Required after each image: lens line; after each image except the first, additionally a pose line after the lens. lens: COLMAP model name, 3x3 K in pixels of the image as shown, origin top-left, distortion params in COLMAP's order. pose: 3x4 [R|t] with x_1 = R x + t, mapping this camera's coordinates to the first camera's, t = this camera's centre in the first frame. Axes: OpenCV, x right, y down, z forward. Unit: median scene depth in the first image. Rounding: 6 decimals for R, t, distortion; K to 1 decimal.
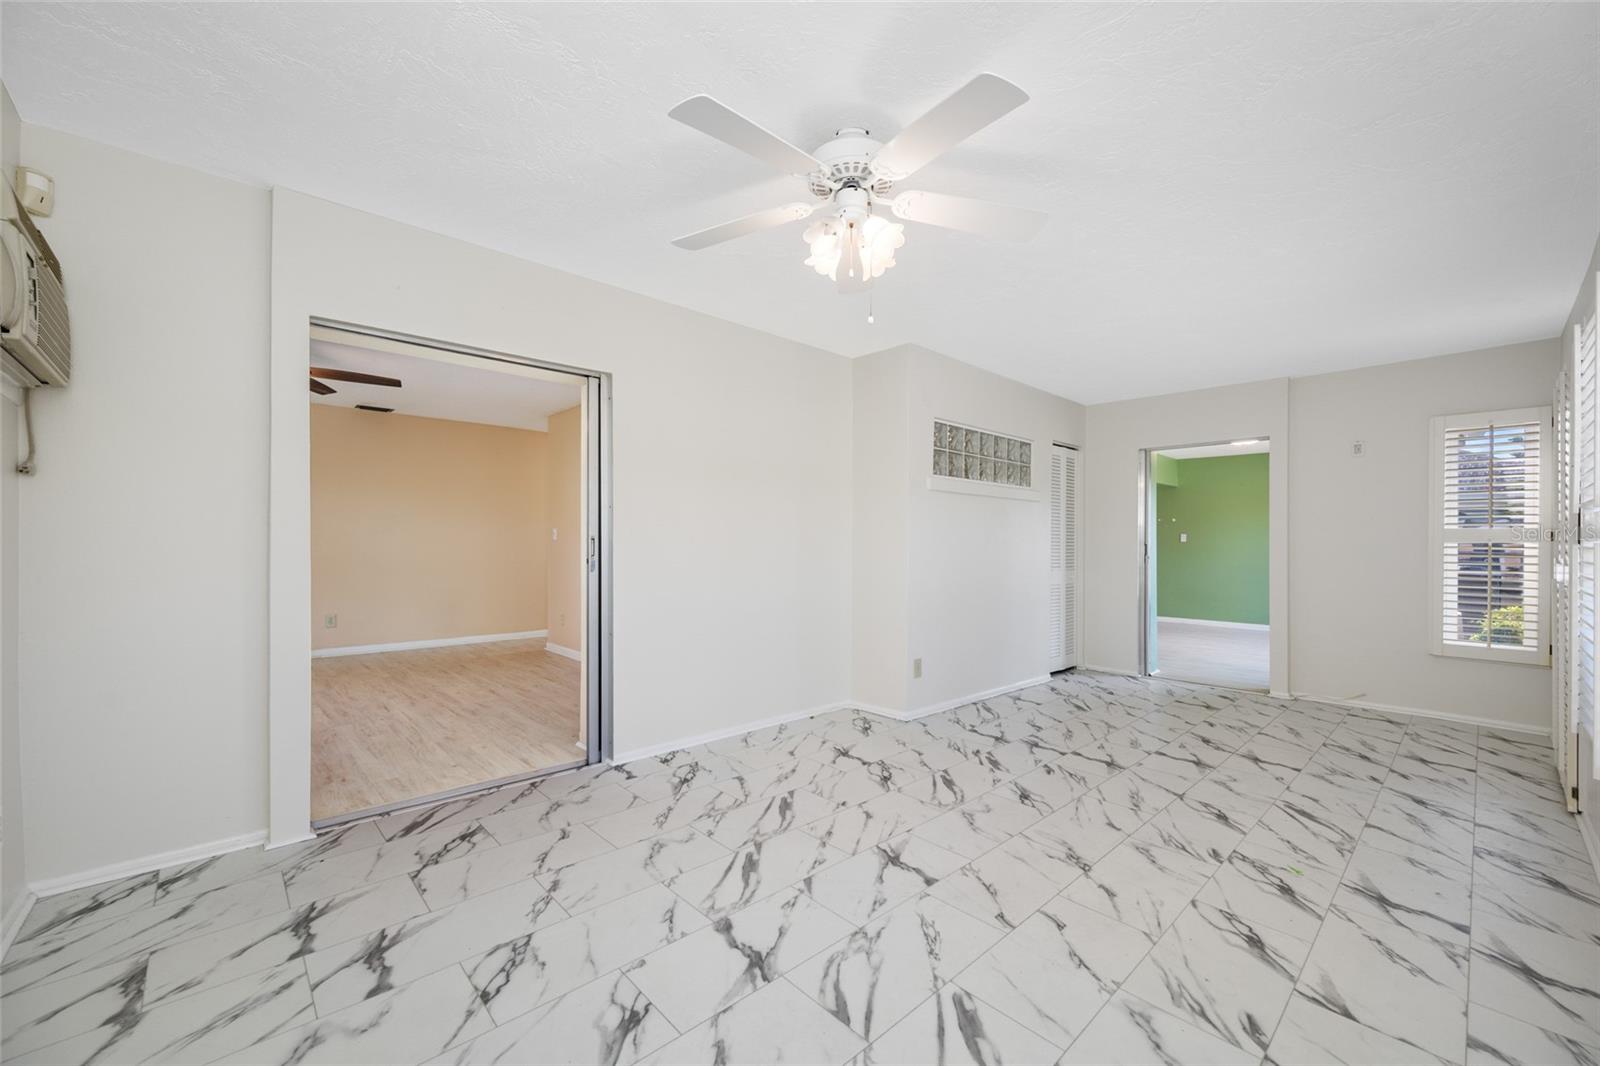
lens RADIAL K [[643.9, 0, 805.5], [0, 643.9, 537.2], [0, 0, 1]] dist [-0.000325, -0.000224]
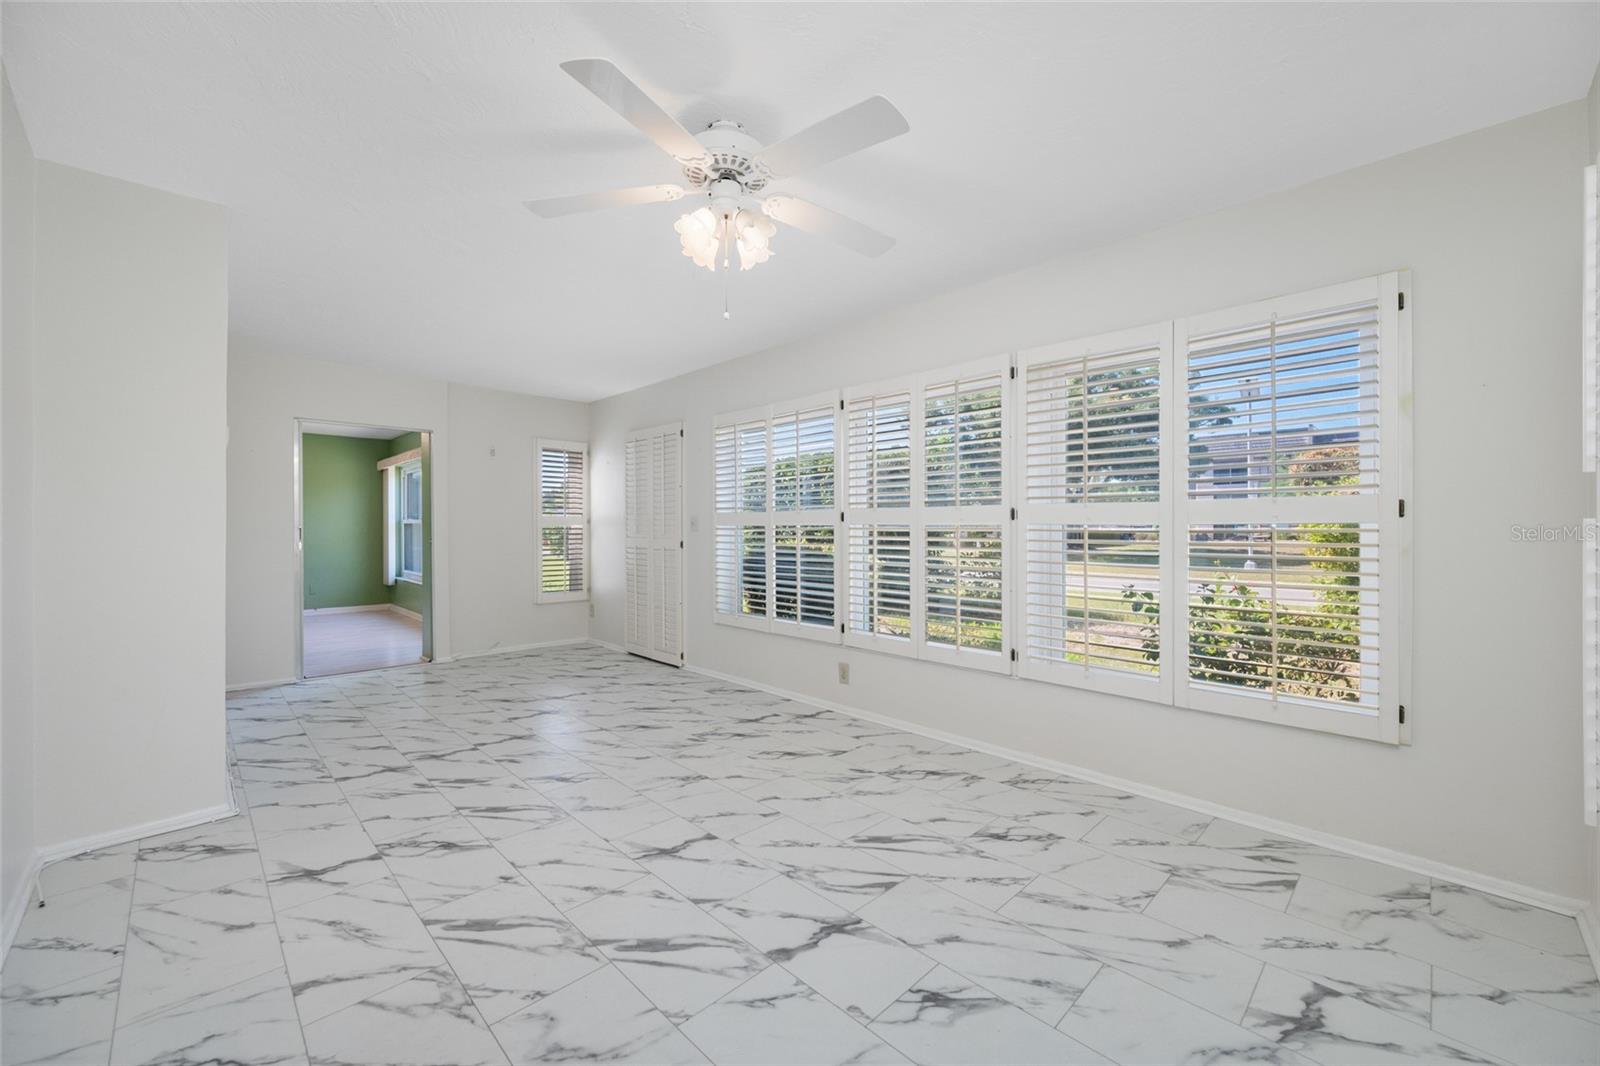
lens RADIAL K [[643.9, 0, 805.5], [0, 643.9, 537.2], [0, 0, 1]] dist [-0.000325, -0.000224]
pose [[-0.048614, -0.019988, 0.998618, -0.721178], [-0.009375, 0.999765, 0.019555, 0.001506], [-0.998774, -0.008411, -0.048790, 0.720198]]
